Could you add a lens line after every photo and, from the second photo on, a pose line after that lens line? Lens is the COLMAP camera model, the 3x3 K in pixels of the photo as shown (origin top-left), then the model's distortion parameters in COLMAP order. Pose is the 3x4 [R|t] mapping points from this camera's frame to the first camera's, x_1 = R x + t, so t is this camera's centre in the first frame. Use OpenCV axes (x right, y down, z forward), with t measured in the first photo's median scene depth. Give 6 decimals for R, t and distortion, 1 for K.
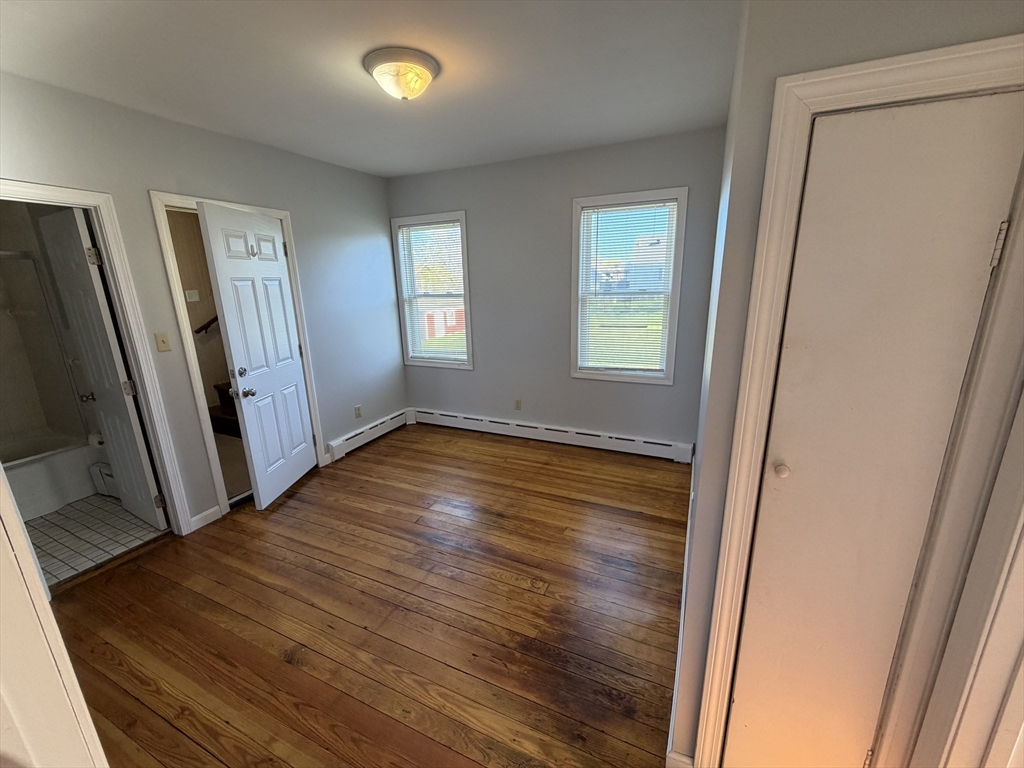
lens RADIAL K [[409.0, 0, 509.4], [0, 409.0, 384.3], [0, 0, 1]] dist [-0.004167, -0.000212]
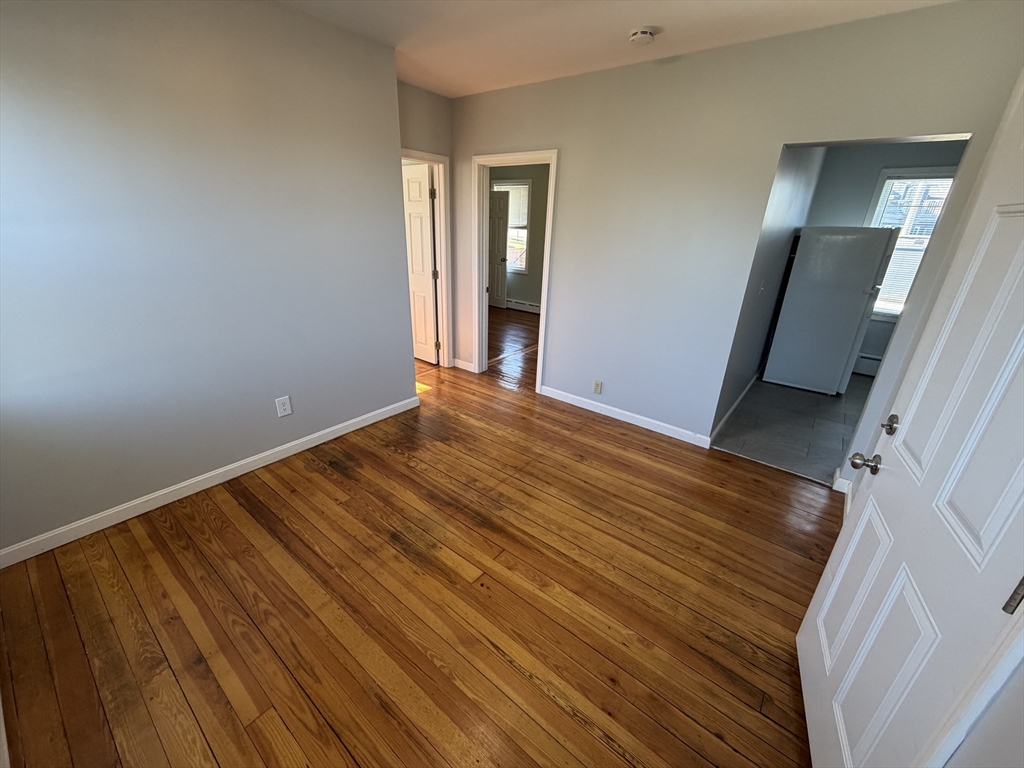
lens RADIAL K [[409.0, 0, 511.6], [0, 409.0, 380.2], [0, 0, 1]] dist [-0.004167, -0.000212]
pose [[-0.973428, -0.093732, 0.208931, -0.346769], [0.045828, 0.814191, 0.578786, -0.329463], [-0.224360, 0.572981, -0.788261, 1.317266]]
